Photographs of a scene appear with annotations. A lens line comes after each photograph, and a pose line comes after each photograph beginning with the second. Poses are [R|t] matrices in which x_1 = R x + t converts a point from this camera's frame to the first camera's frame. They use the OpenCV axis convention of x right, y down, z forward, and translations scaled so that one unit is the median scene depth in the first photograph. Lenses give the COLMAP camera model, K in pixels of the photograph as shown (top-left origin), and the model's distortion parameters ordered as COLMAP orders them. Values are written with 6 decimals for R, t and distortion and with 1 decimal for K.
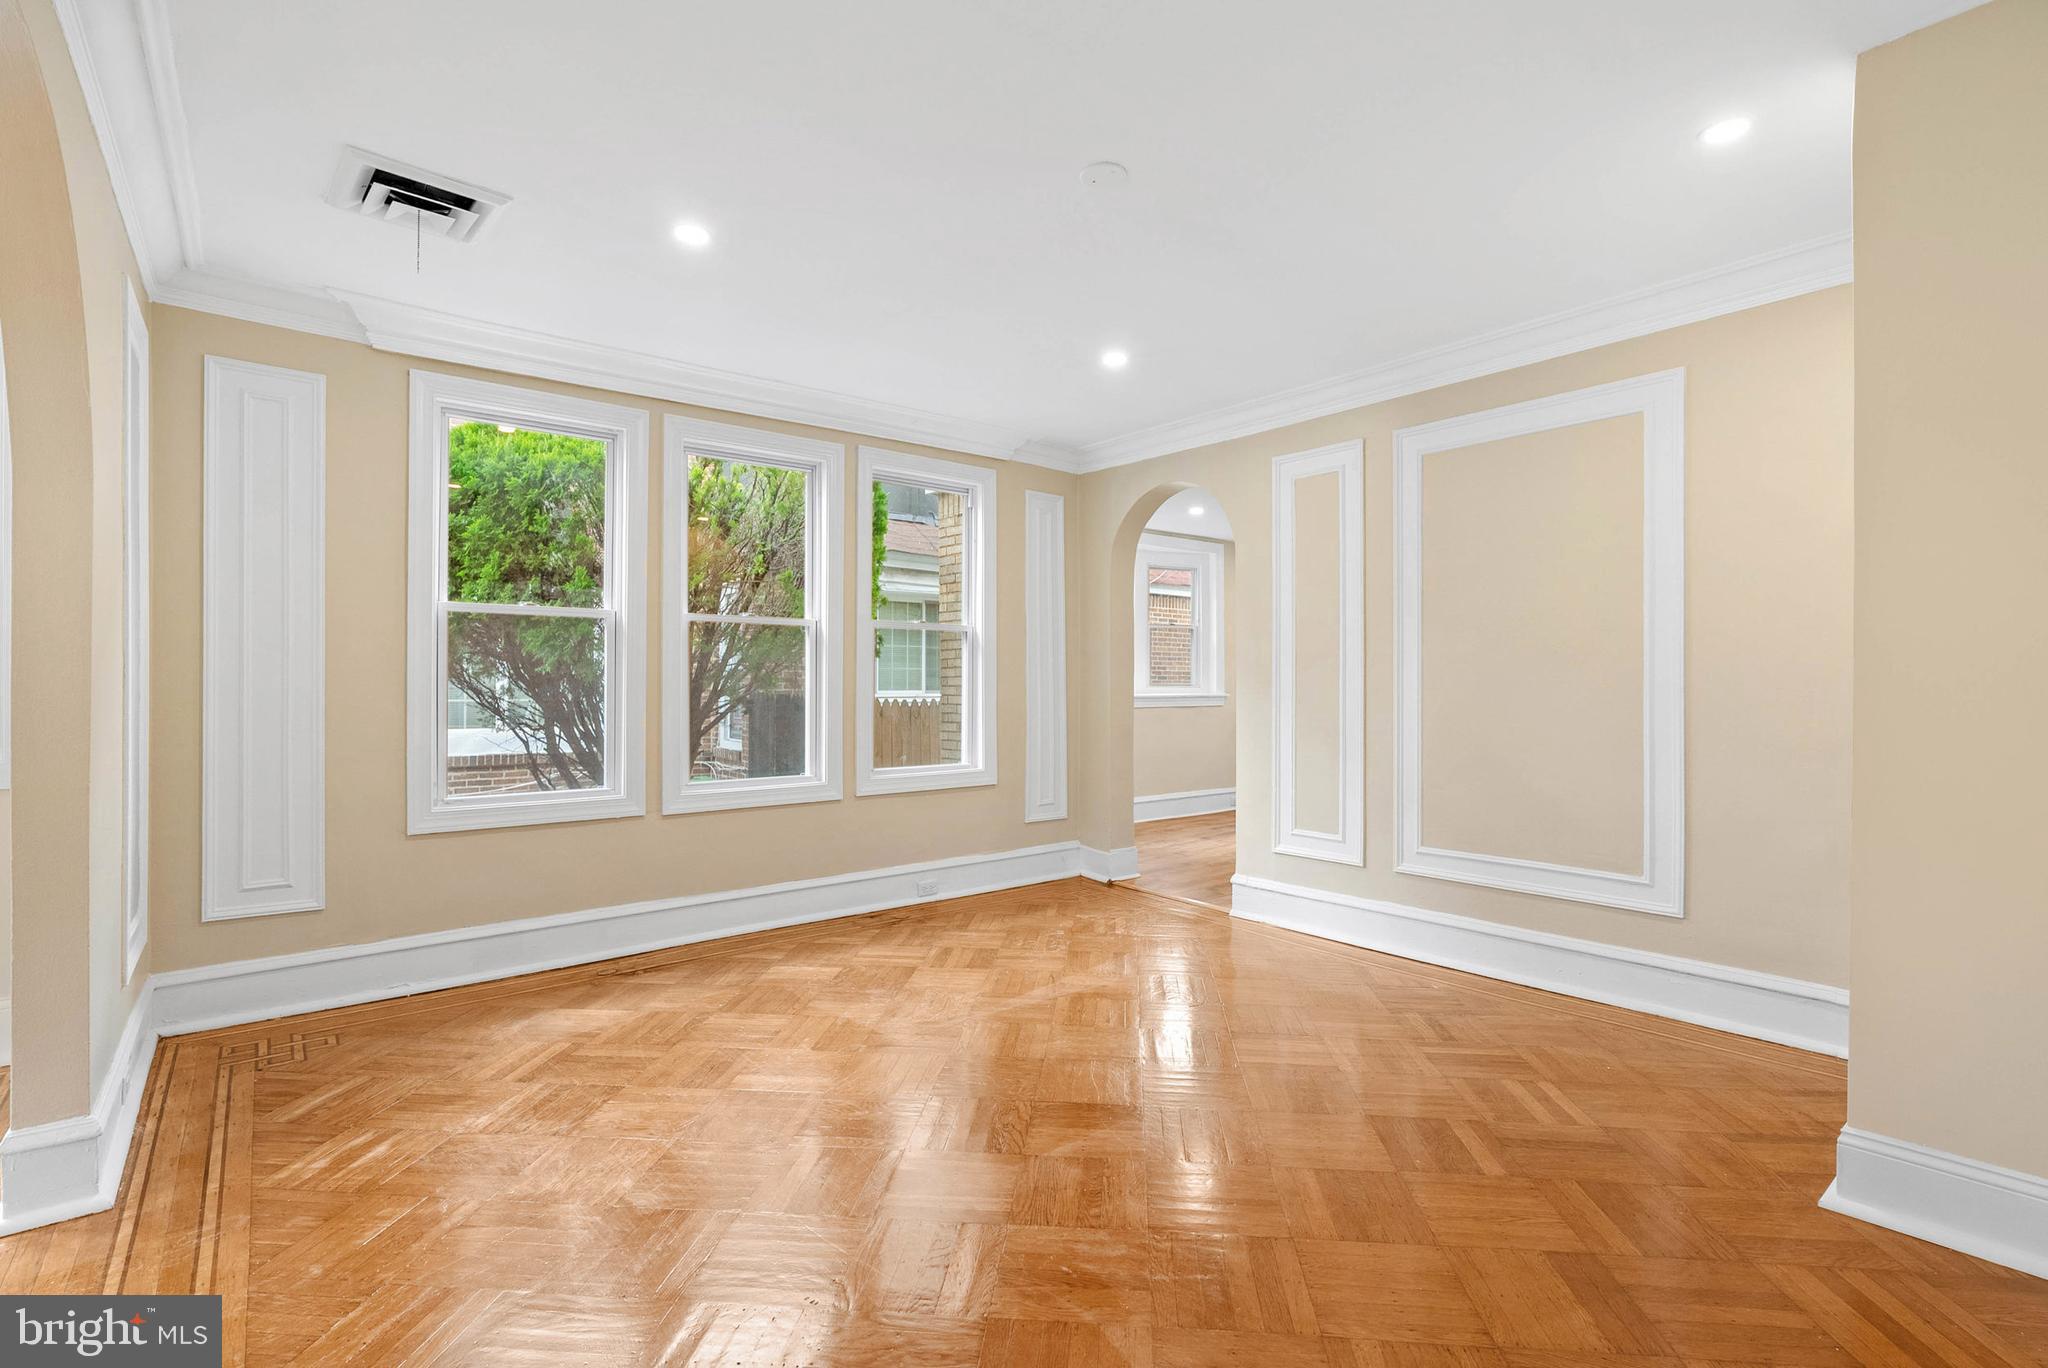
lens RADIAL K [[922.9, 0, 1034.9], [0, 922.9, 687.0], [0, 0, 1]] dist [-0.004696, 0.000557]
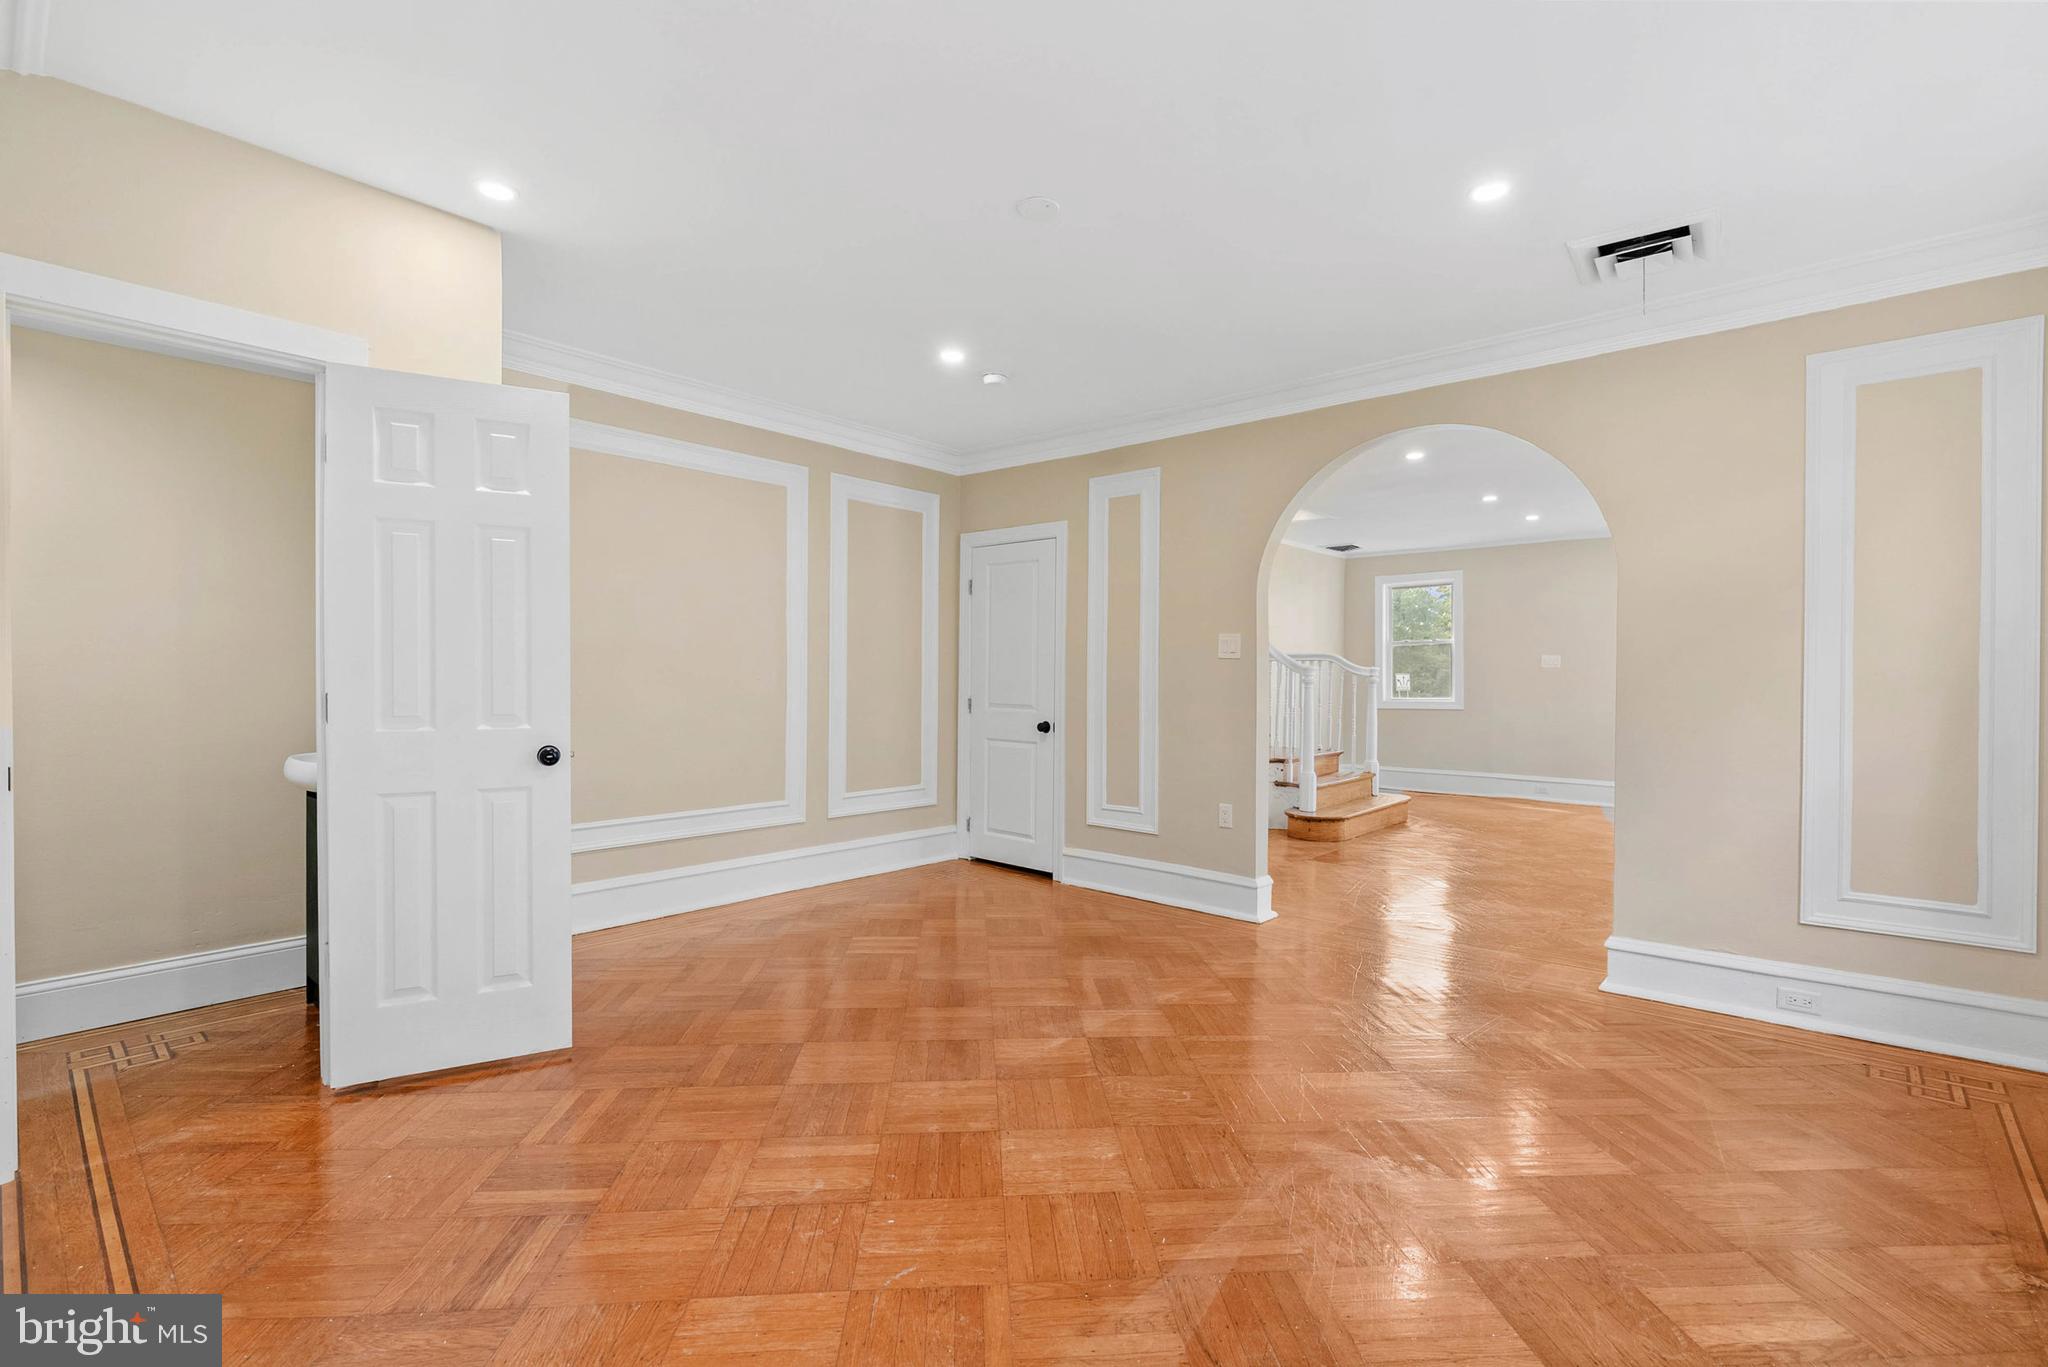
lens RADIAL K [[922.9, 0, 1034.9], [0, 922.9, 686.5], [0, 0, 1]] dist [-0.004696, 0.000557]
pose [[-0.985963, -0.006048, -0.166856, 0.219710], [-0.008391, 0.999876, 0.013339, -0.005137], [0.166755, 0.014552, -0.985891, 1.772914]]
